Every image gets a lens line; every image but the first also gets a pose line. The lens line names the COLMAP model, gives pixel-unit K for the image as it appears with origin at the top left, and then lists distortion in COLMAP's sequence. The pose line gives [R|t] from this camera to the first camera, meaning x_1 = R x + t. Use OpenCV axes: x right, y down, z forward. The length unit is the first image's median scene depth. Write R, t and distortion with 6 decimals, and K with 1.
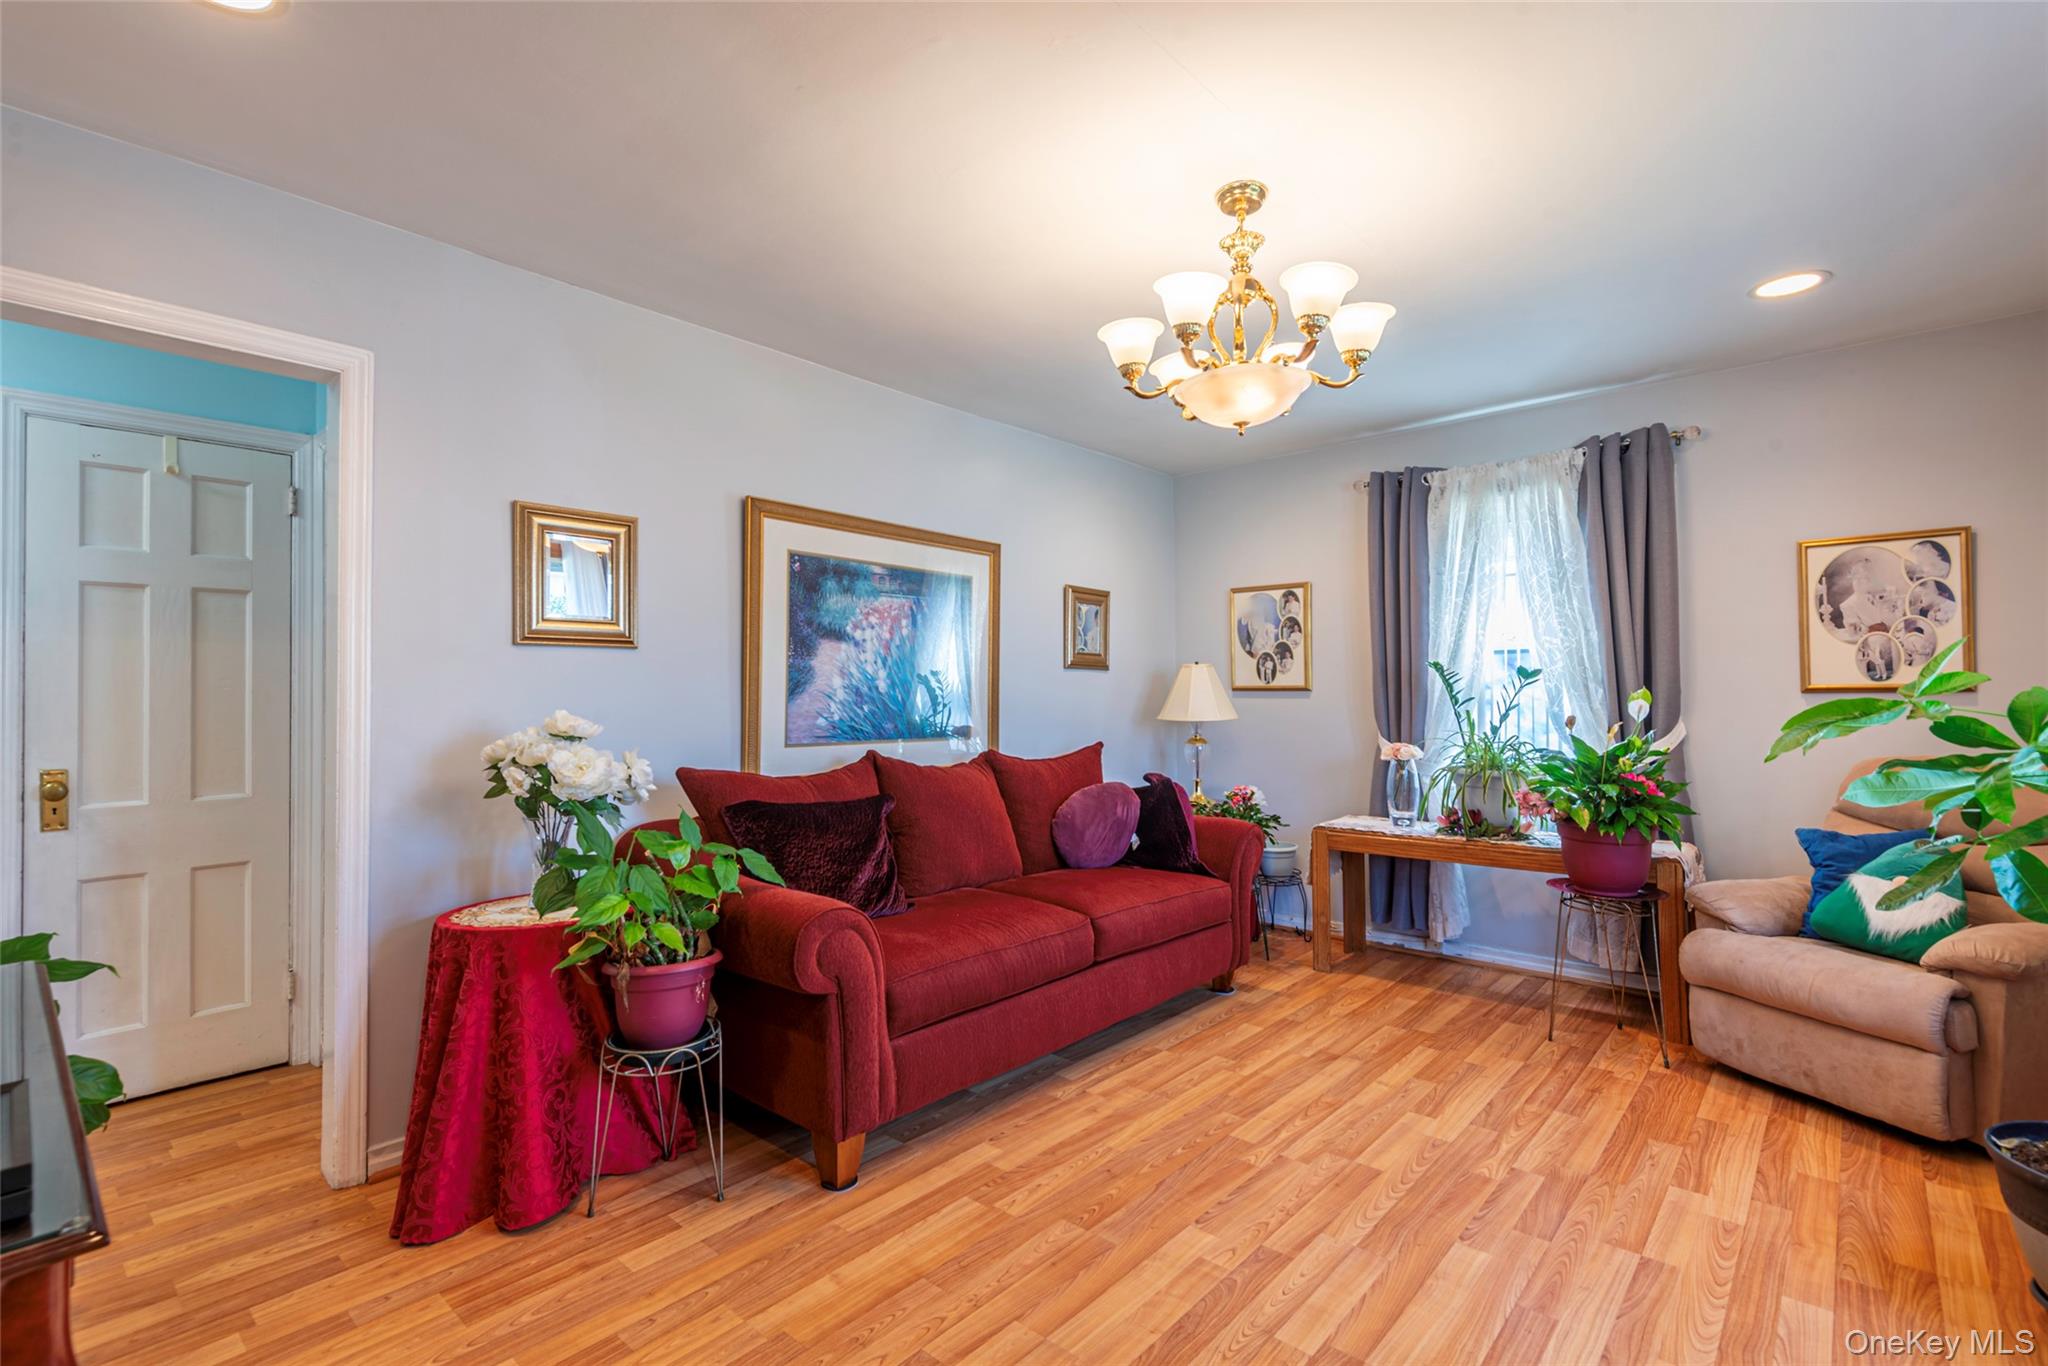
lens RADIAL K [[933.5, 0, 1014.1], [0, 933.5, 679.2], [0, 0, 1]] dist [0.020176, -0.011840]
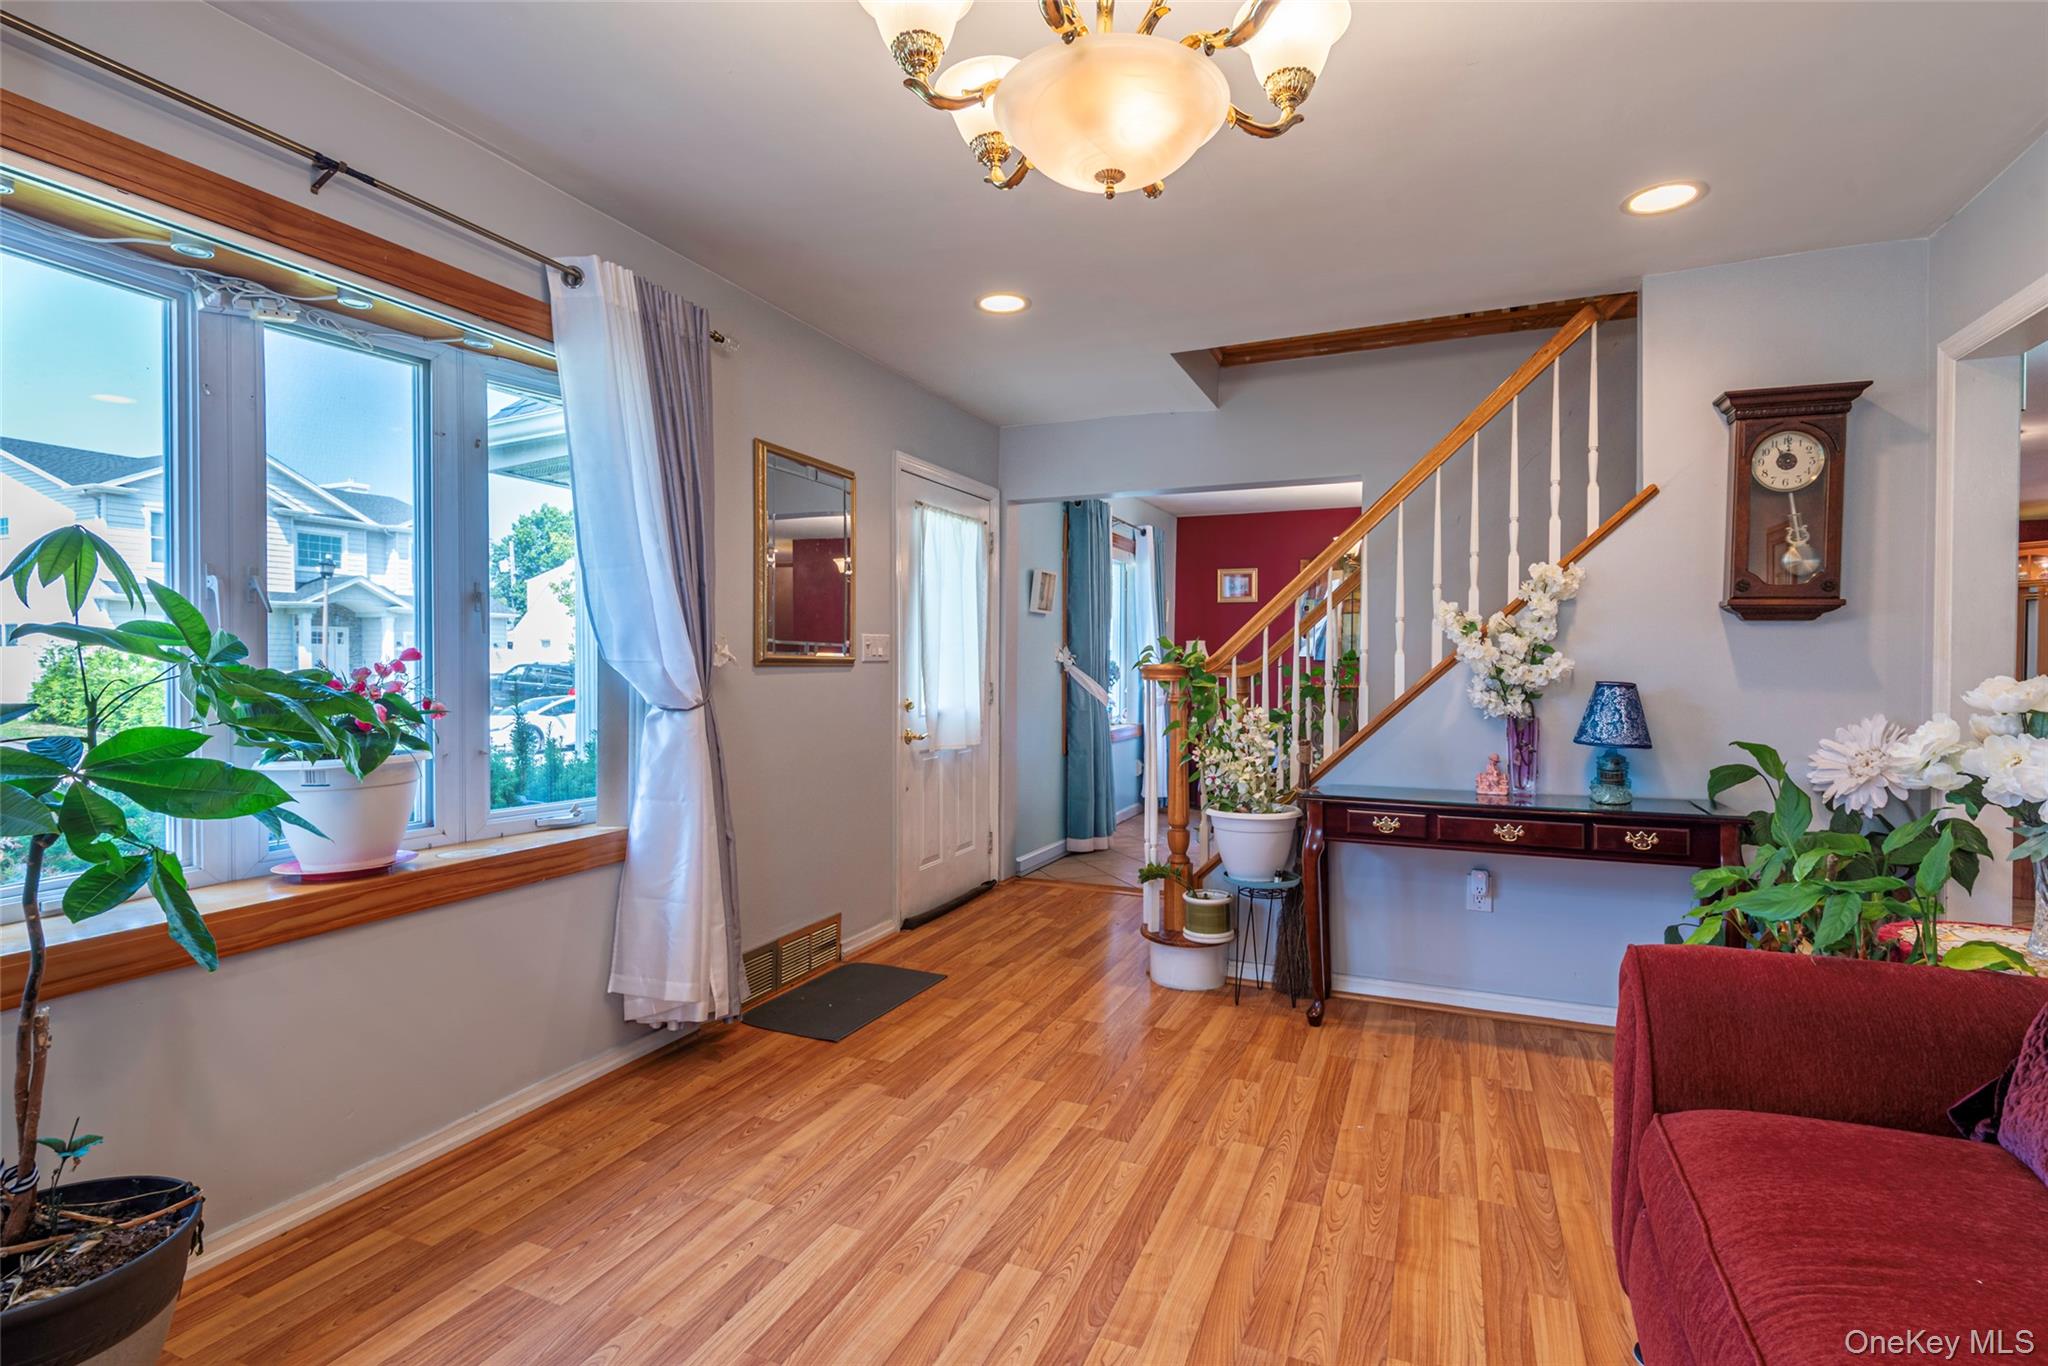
lens RADIAL K [[1005.7, 0, 1044.0], [0, 1005.7, 680.3], [0, 0, 1]] dist [0.056141, -0.031266]
pose [[-0.940498, 0.010729, -0.339630, 0.380214], [0.010824, 0.999940, 0.001616, 0.024970], [0.339627, -0.002156, -0.940558, 1.205277]]
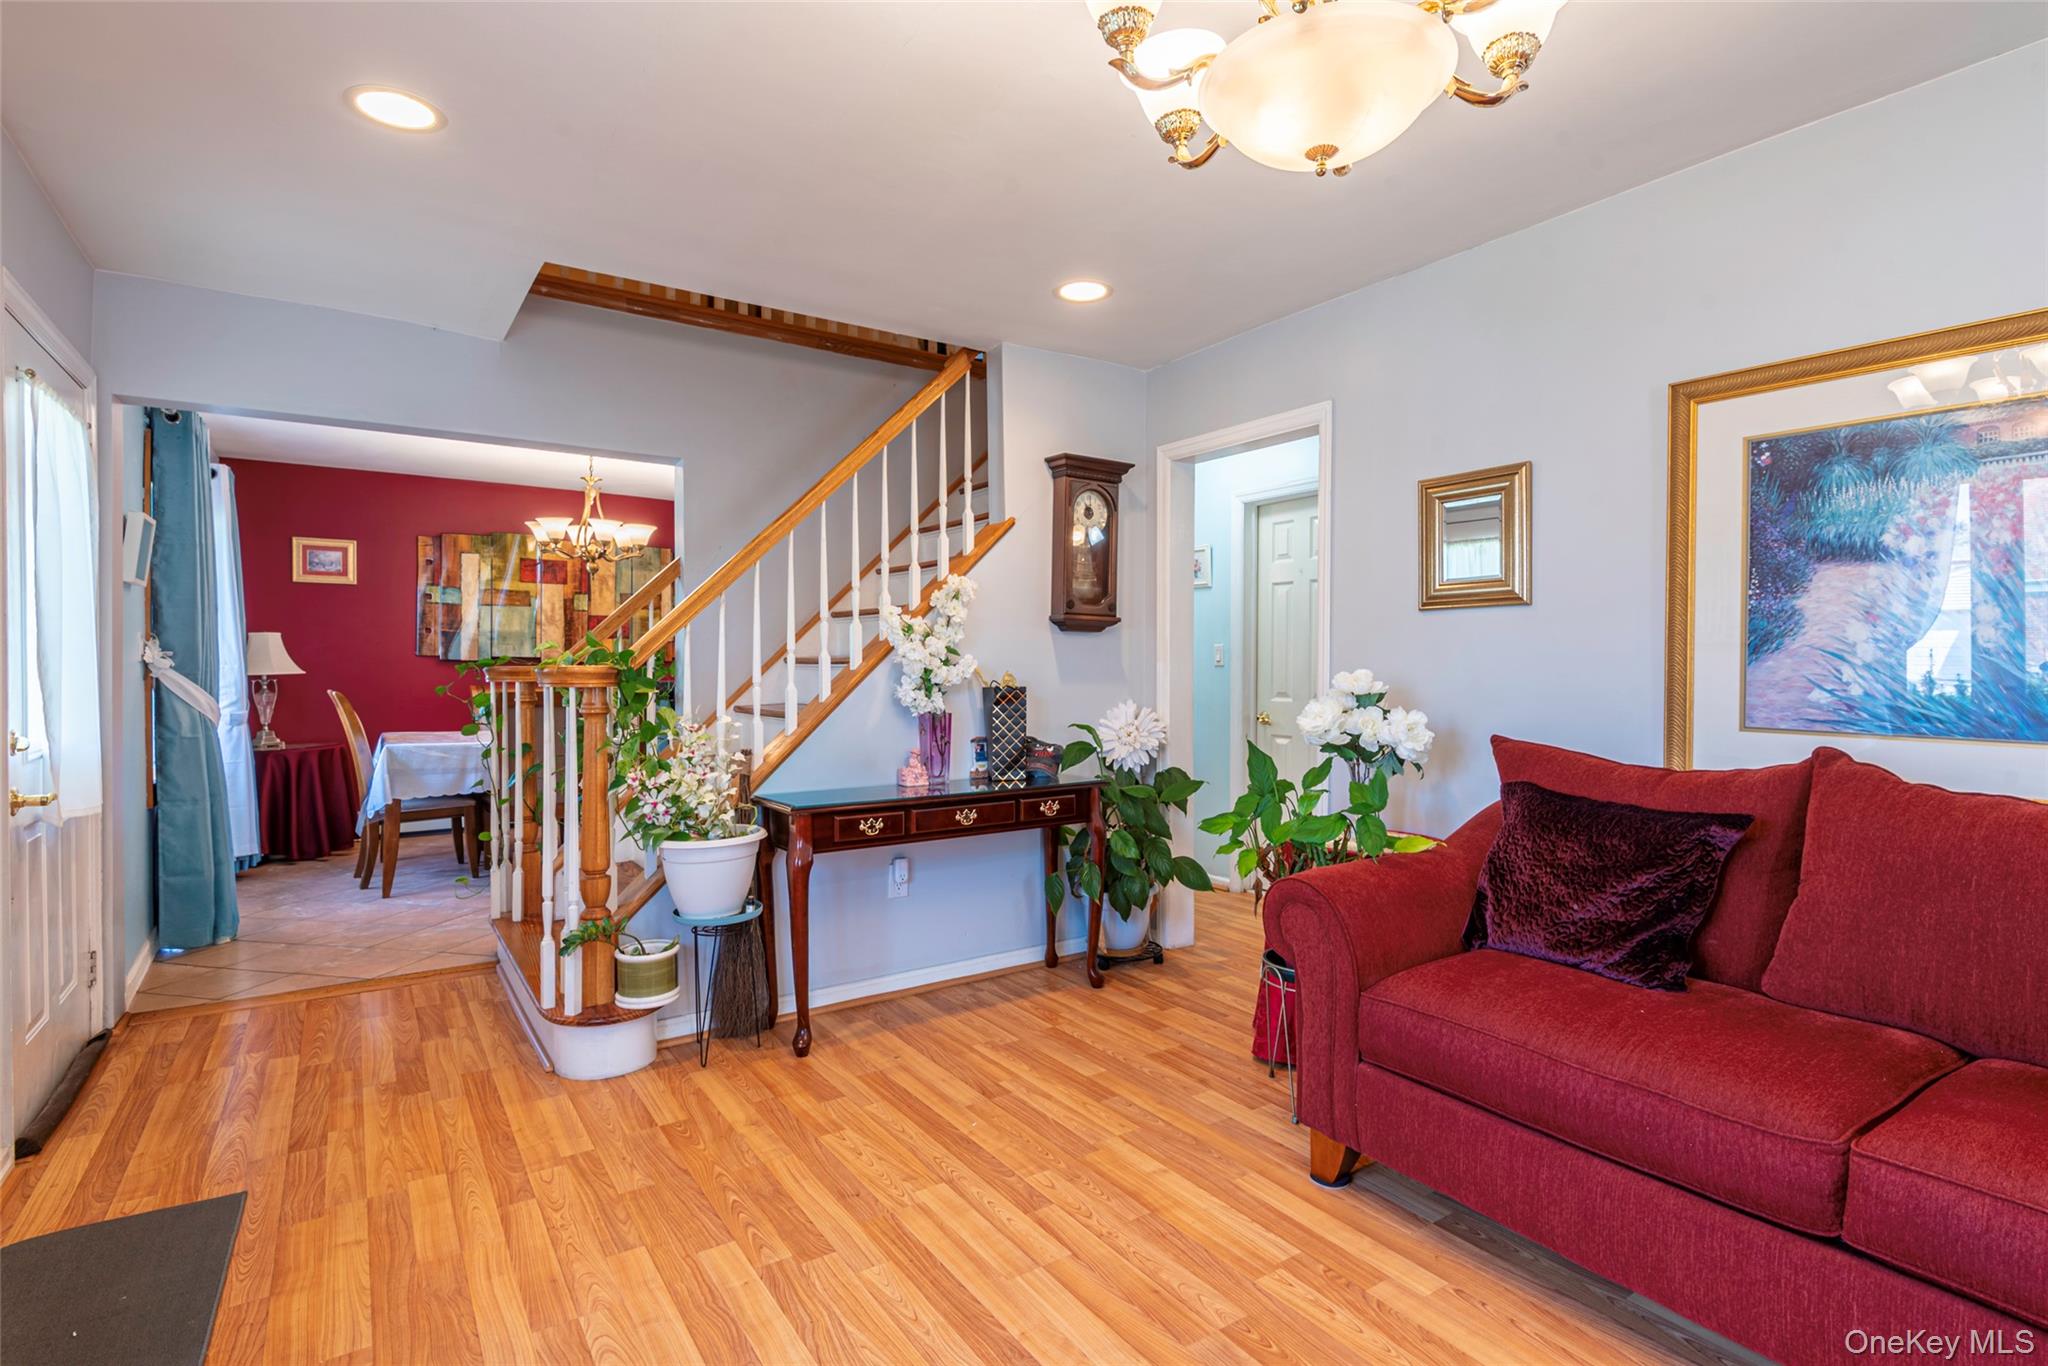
lens RADIAL K [[1005.7, 0, 1044.0], [0, 1005.7, 680.3], [0, 0, 1]] dist [0.056141, -0.031266]
pose [[-0.230454, 0.023906, -0.972789, 0.661093], [0.020477, 0.999596, 0.019714, 0.012163], [0.972868, -0.015377, -0.230851, 0.746675]]
